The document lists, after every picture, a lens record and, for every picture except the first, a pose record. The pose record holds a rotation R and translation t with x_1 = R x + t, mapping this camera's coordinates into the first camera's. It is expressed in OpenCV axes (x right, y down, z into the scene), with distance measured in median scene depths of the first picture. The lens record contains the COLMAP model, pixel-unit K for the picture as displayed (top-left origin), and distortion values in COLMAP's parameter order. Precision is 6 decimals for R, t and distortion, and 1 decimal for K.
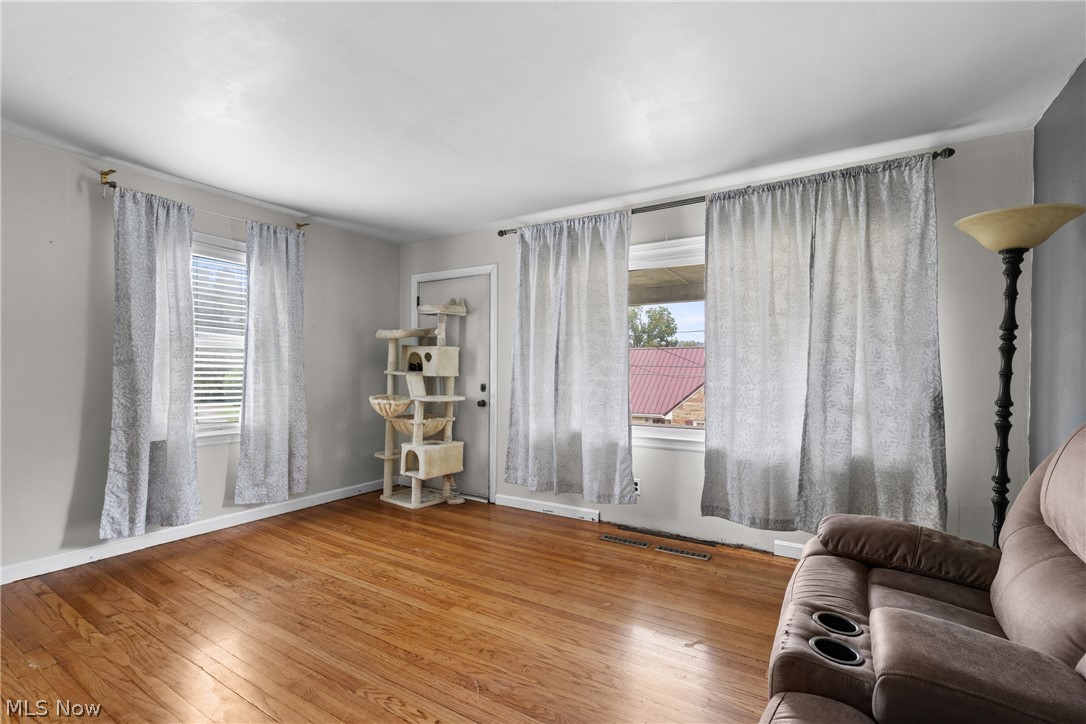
lens RADIAL K [[499.2, 0, 544.5], [0, 499.2, 366.6], [0, 0, 1]] dist [-0.004737, 0.000047]
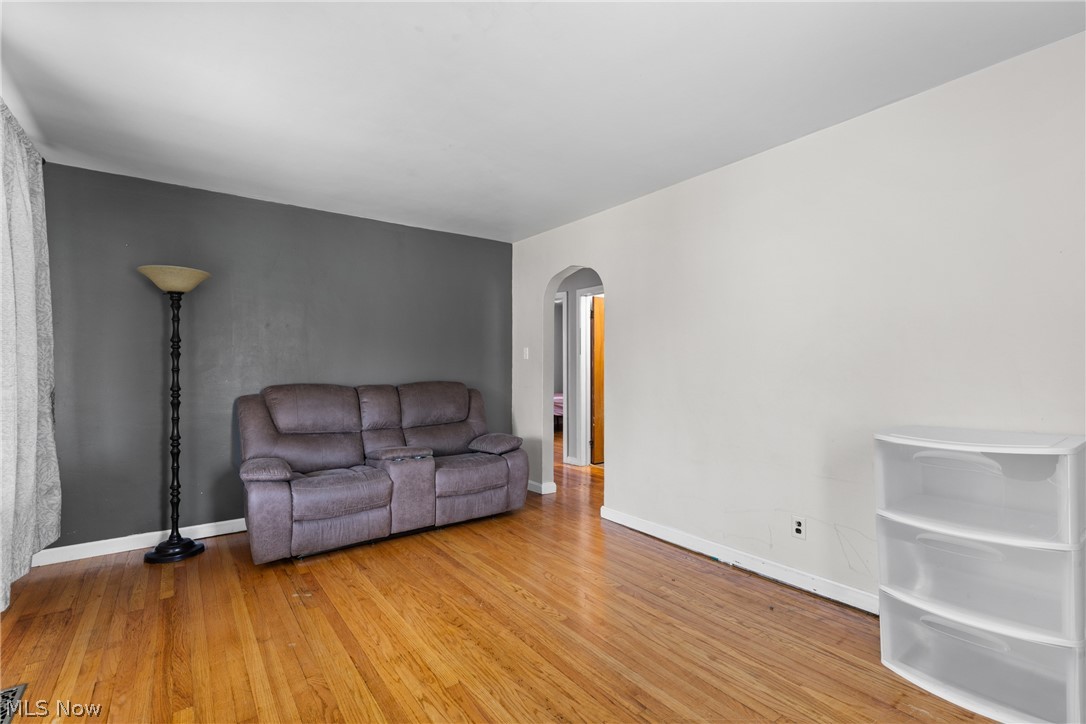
lens RADIAL K [[499.2, 0, 543.7], [0, 499.2, 364.1], [0, 0, 1]] dist [-0.004737, 0.000047]
pose [[-0.932863, -0.001154, 0.360230, -0.673976], [-0.004436, 0.999956, -0.008284, 0.003491], [-0.360204, -0.009326, -0.932827, 1.910887]]
